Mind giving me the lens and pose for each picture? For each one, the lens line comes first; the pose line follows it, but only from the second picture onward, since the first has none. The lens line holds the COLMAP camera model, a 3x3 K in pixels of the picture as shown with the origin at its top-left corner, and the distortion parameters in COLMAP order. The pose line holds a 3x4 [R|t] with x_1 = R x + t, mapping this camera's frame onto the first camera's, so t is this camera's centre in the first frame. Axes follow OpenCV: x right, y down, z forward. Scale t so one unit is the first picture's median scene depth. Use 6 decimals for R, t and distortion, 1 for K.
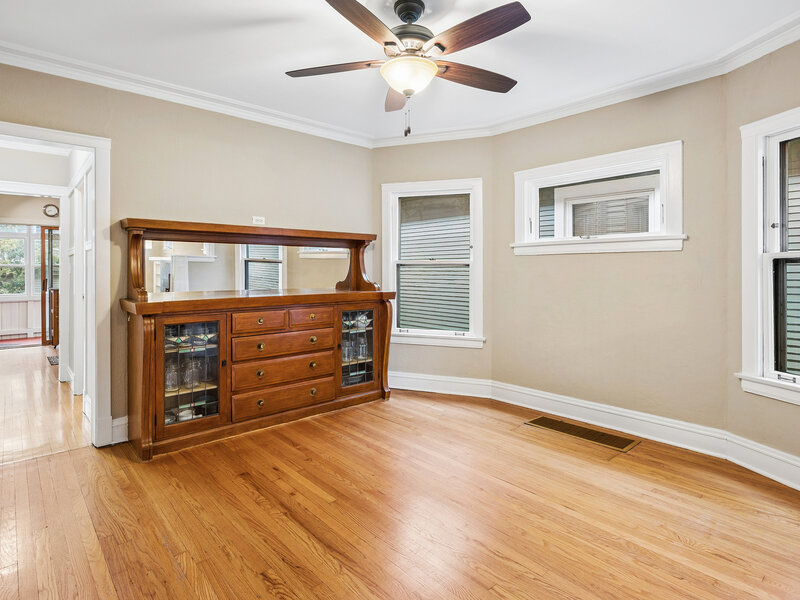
lens RADIAL K [[436.8, 0, 399.8], [0, 436.8, 270.3], [0, 0, 1]] dist [-0.000347, 0.000181]
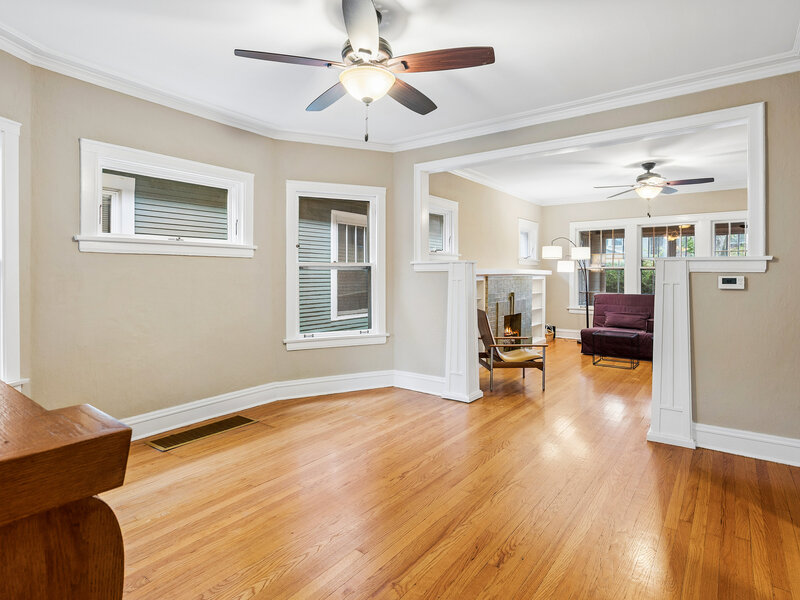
lens RADIAL K [[436.8, 0, 399.8], [0, 436.8, 270.3], [0, 0, 1]] dist [-0.000347, 0.000181]
pose [[-0.187326, 0.009823, 0.982249, -0.807849], [-0.002250, 0.999943, -0.010429, 0.005691], [-0.982295, -0.004163, -0.187293, 0.890631]]
